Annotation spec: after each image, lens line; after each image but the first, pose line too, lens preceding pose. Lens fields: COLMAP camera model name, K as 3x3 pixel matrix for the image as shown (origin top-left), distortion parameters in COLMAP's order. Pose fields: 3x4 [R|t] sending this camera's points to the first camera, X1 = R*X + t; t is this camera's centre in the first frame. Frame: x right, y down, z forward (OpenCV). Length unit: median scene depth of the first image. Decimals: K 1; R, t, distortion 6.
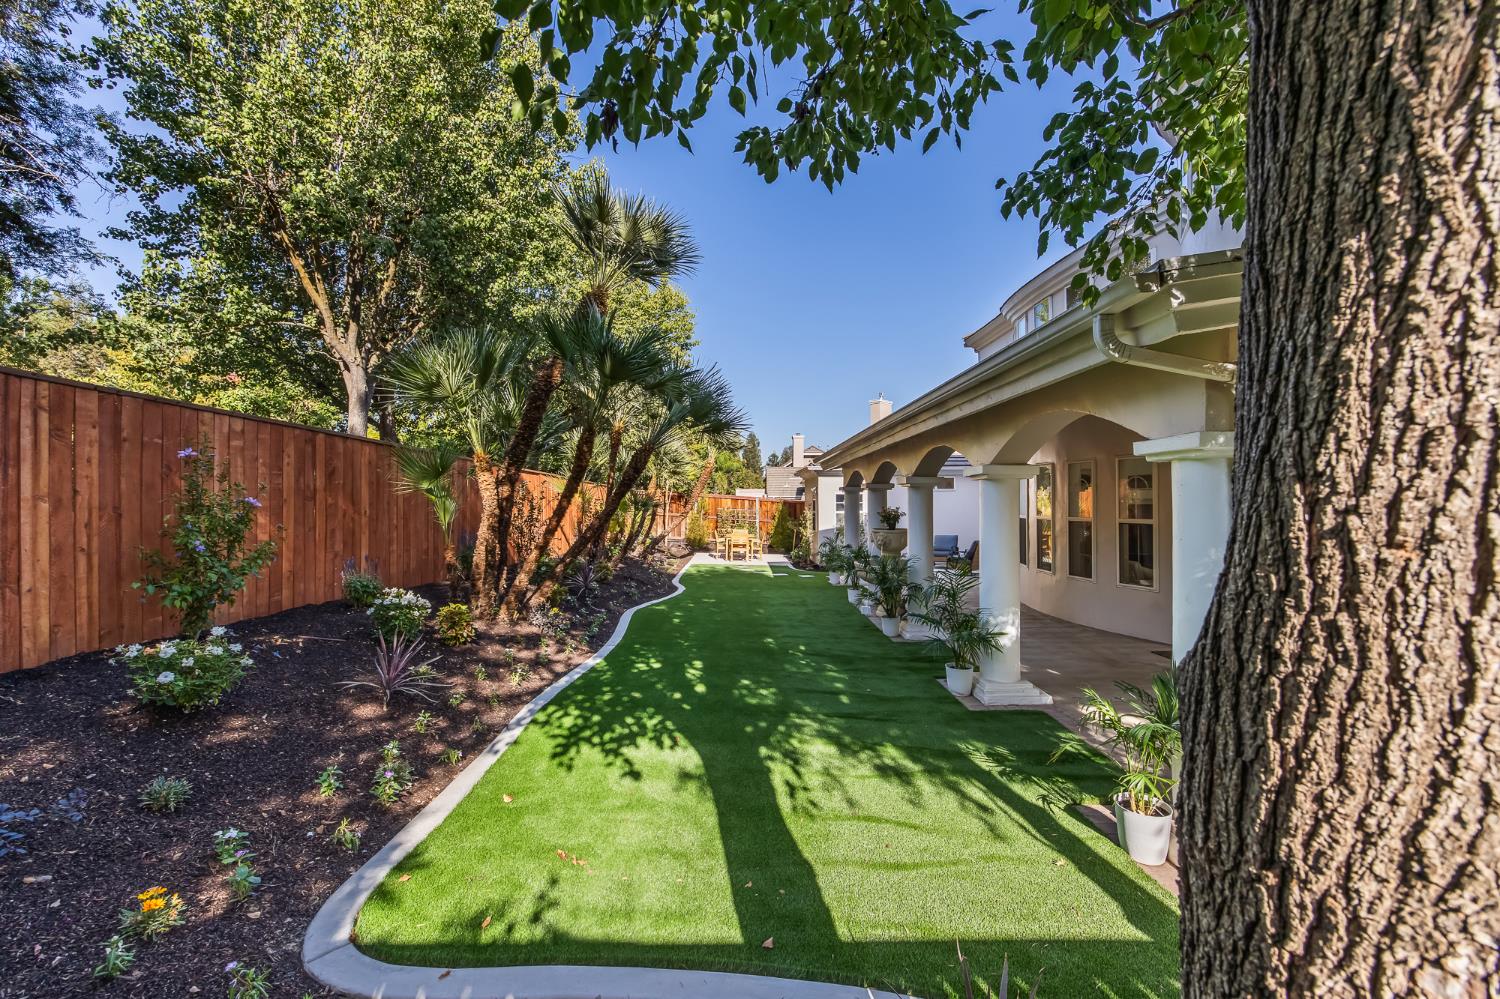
lens RADIAL K [[596.3, 0, 781.3], [0, 596.3, 492.7], [0, 0, 1]] dist [-0.001670, -0.000054]
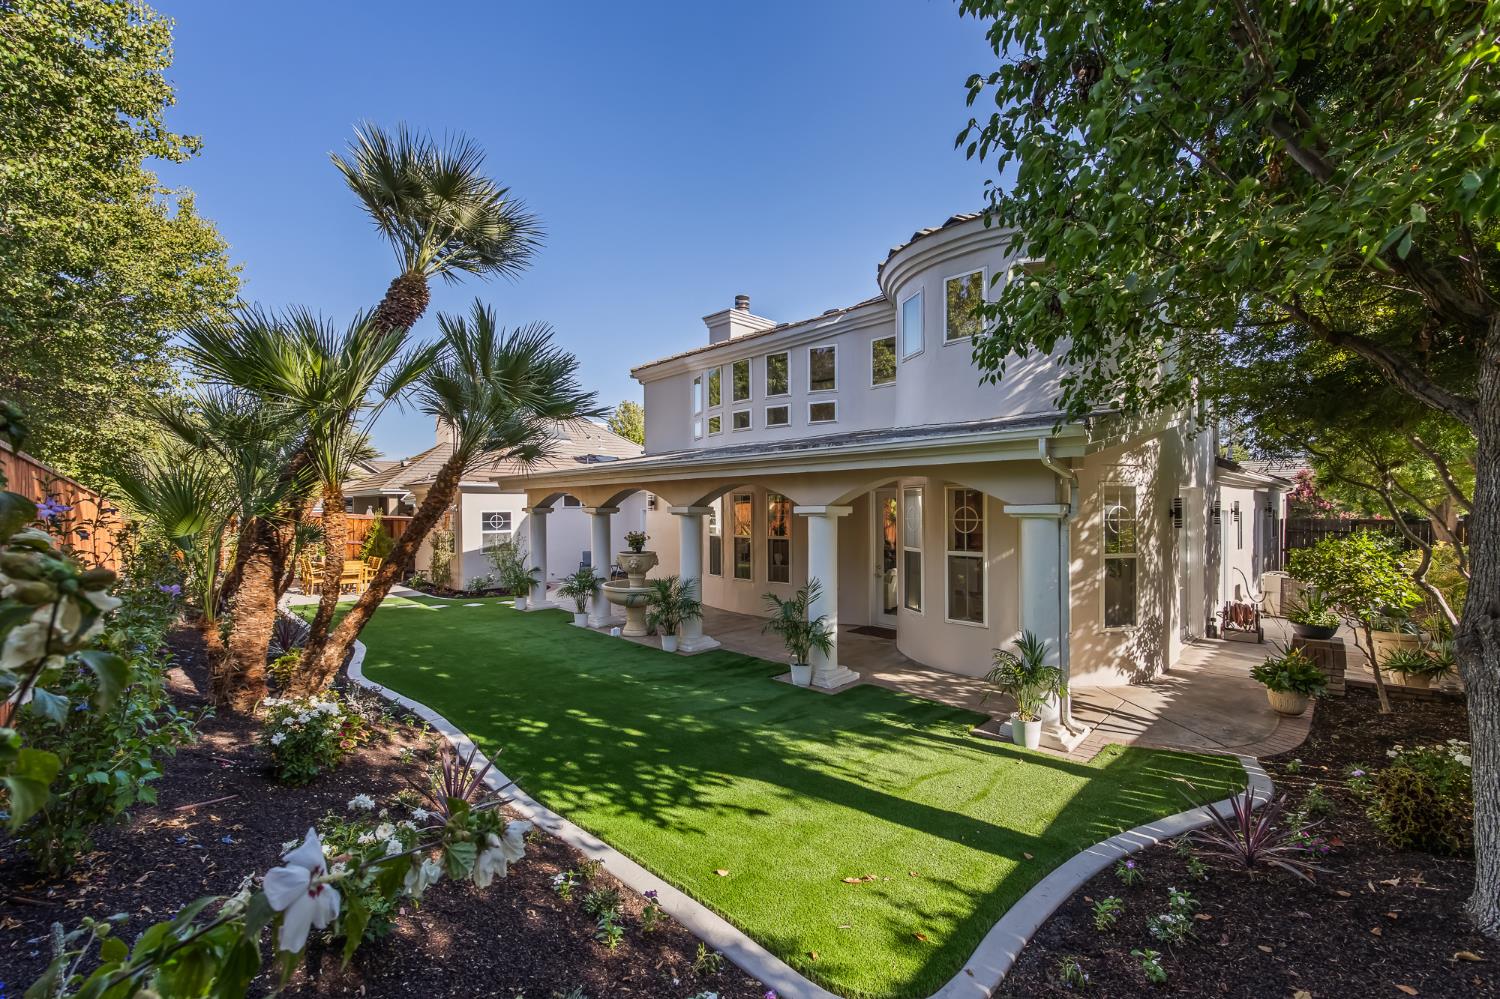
lens RADIAL K [[585.7, 0, 750.0], [0, 585.7, 499.5], [0, 0, 1]] dist [0.000884, 0.000124]
pose [[0.744497, 0.006744, 0.667592, -0.826760], [-0.006232, 0.999976, -0.003152, -0.069351], [-0.667597, -0.001814, 0.744521, 0.200021]]
